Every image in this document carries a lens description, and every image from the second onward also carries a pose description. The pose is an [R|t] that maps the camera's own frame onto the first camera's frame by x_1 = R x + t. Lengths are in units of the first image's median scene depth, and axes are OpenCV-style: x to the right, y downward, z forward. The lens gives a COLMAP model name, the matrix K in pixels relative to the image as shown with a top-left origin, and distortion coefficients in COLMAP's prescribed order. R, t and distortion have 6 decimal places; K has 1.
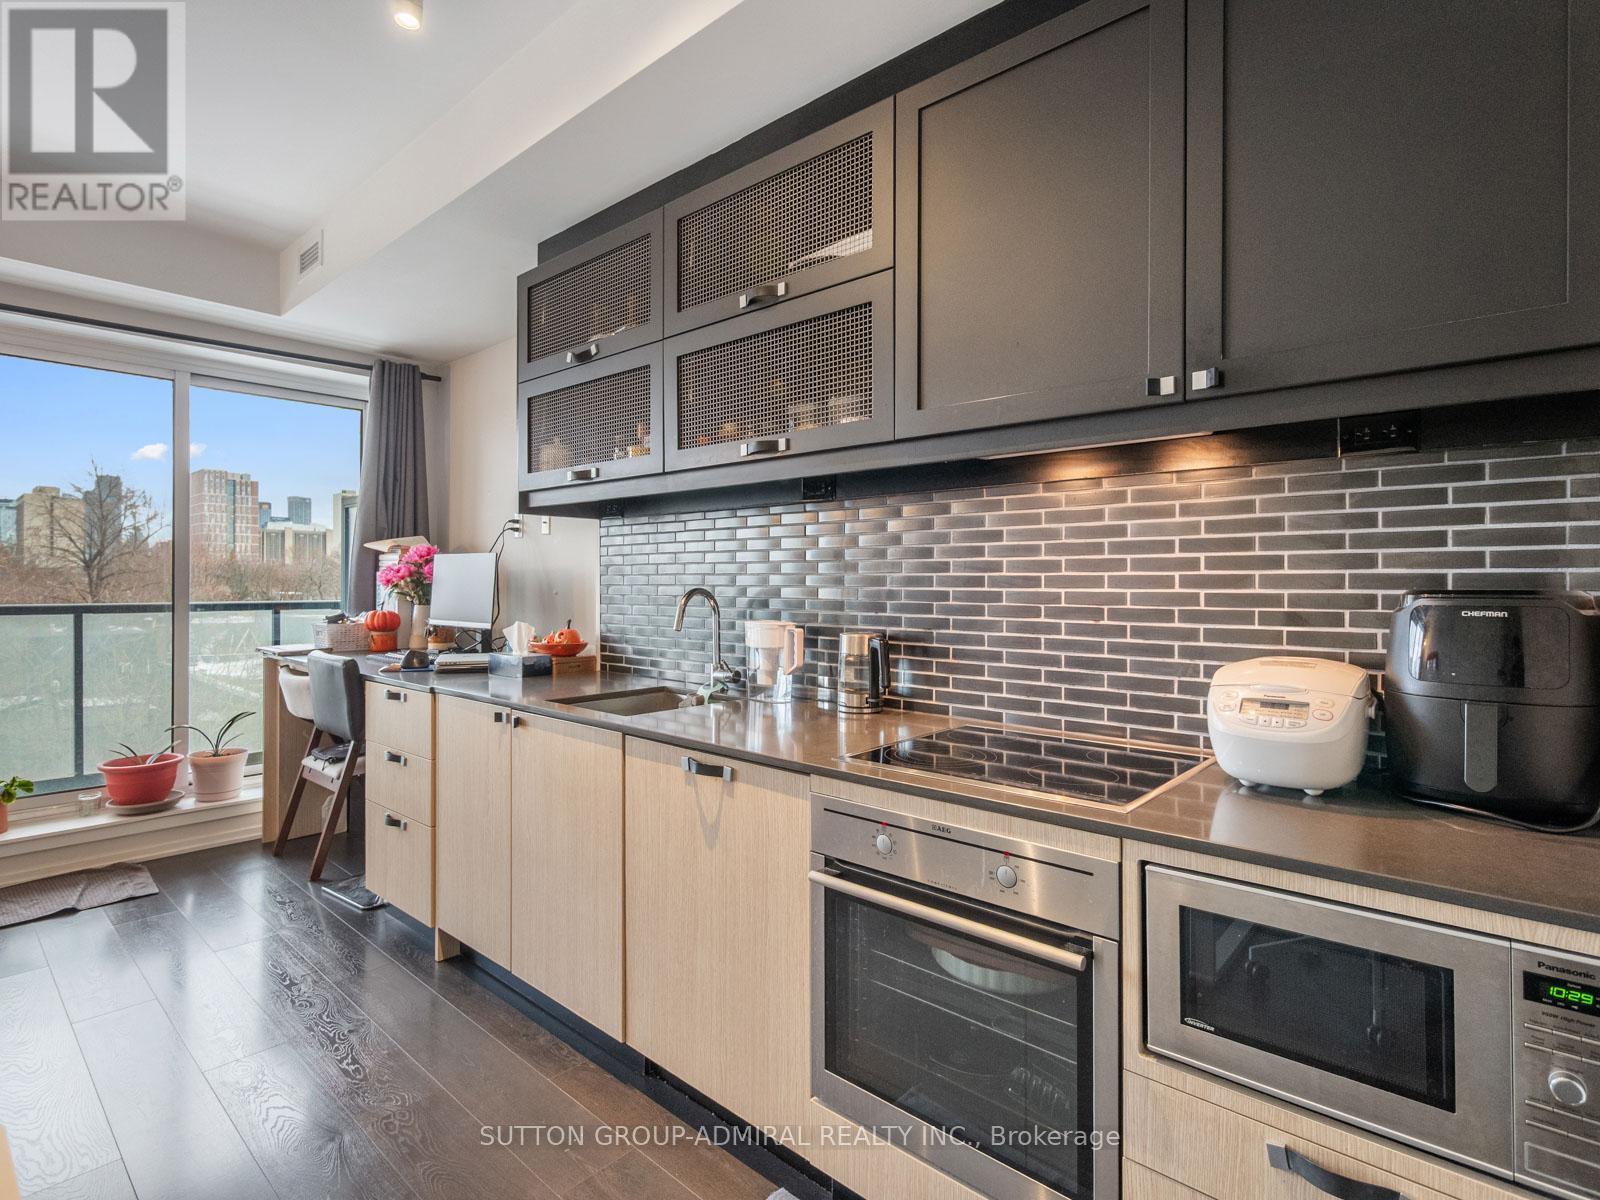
lens RADIAL K [[817.1, 0, 793.8], [0, 817.1, 582.0], [0, 0, 1]] dist [0.000540, 0.000920]
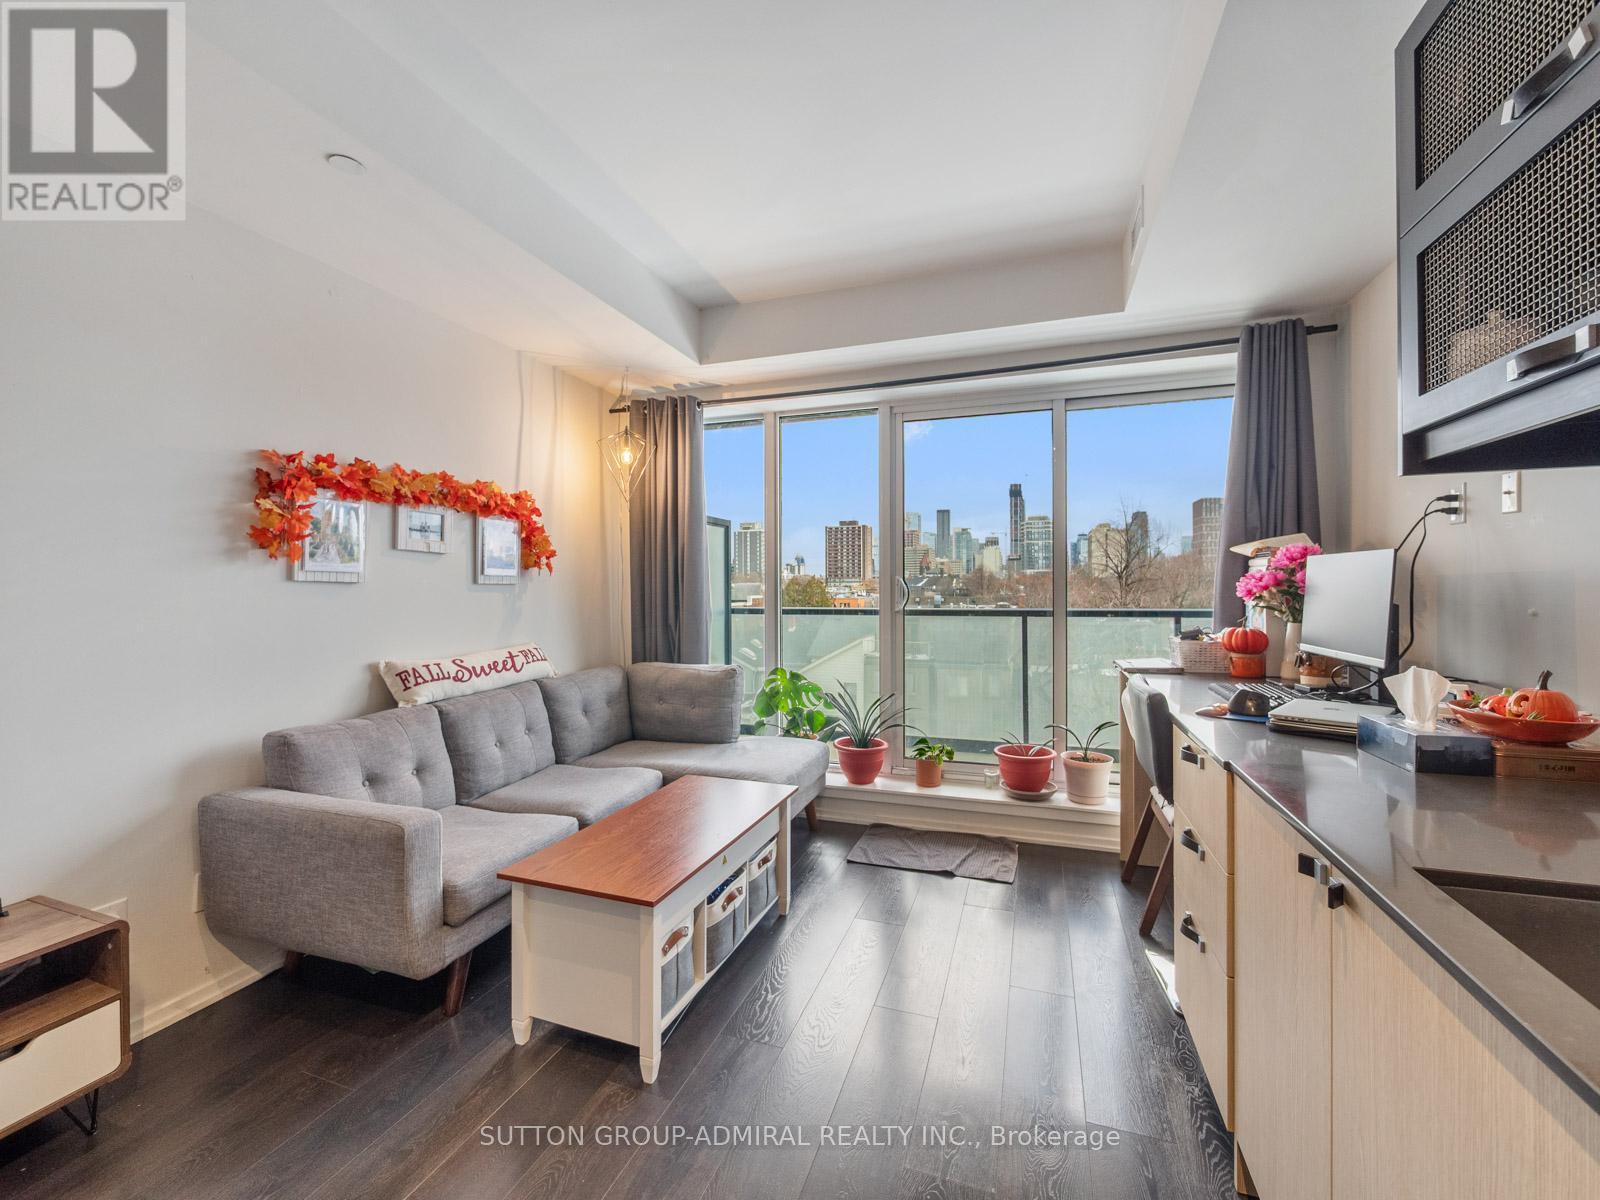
lens RADIAL K [[677.9, 0, 798.6], [0, 677.9, 588.4], [0, 0, 1]] dist [-0.006145, 0.000886]
pose [[0.393953, -0.004107, -0.919122, -0.093635], [0.006724, 0.999976, -0.001586, -0.010648], [0.919106, -0.005556, 0.393971, 0.530829]]
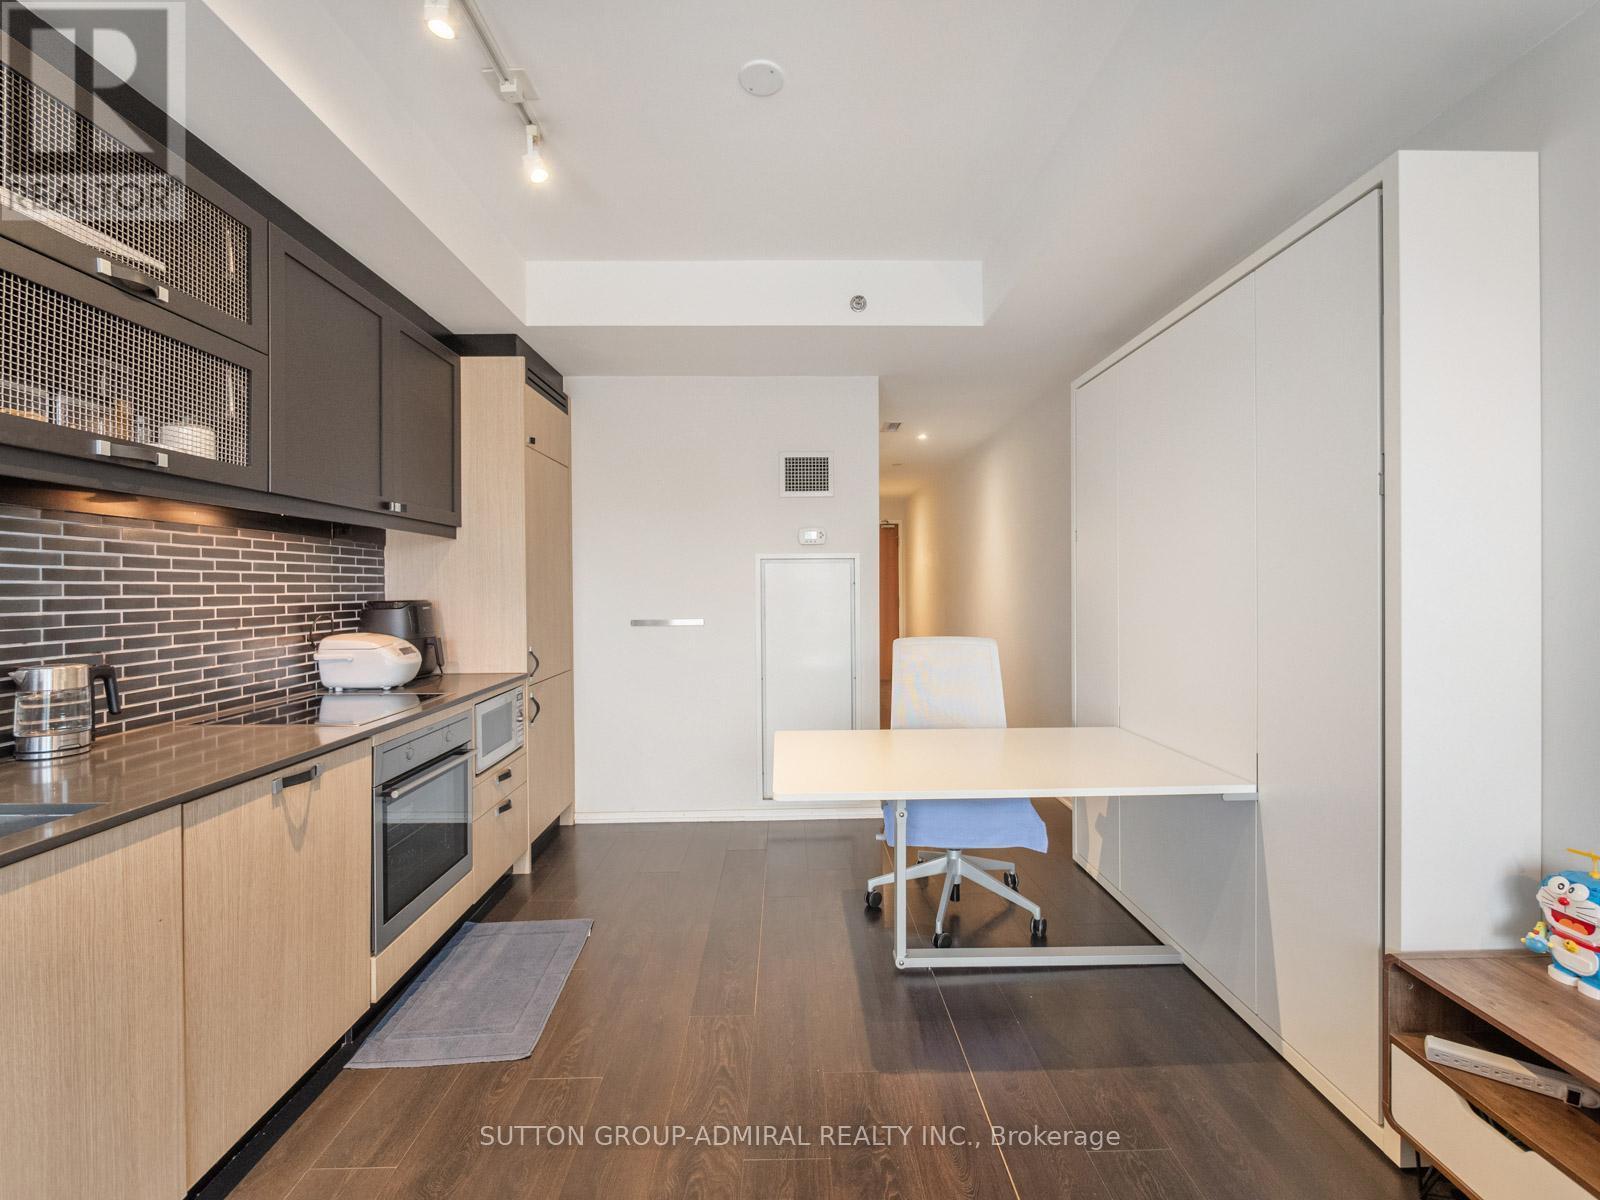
lens RADIAL K [[677.9, 0, 796.7], [0, 677.9, 590.5], [0, 0, 1]] dist [-0.006145, 0.000886]
pose [[-0.685909, -0.003375, 0.727680, -0.902364], [0.004066, 0.999956, 0.008470, -0.018881], [-0.727676, 0.008768, -0.685865, 0.841650]]
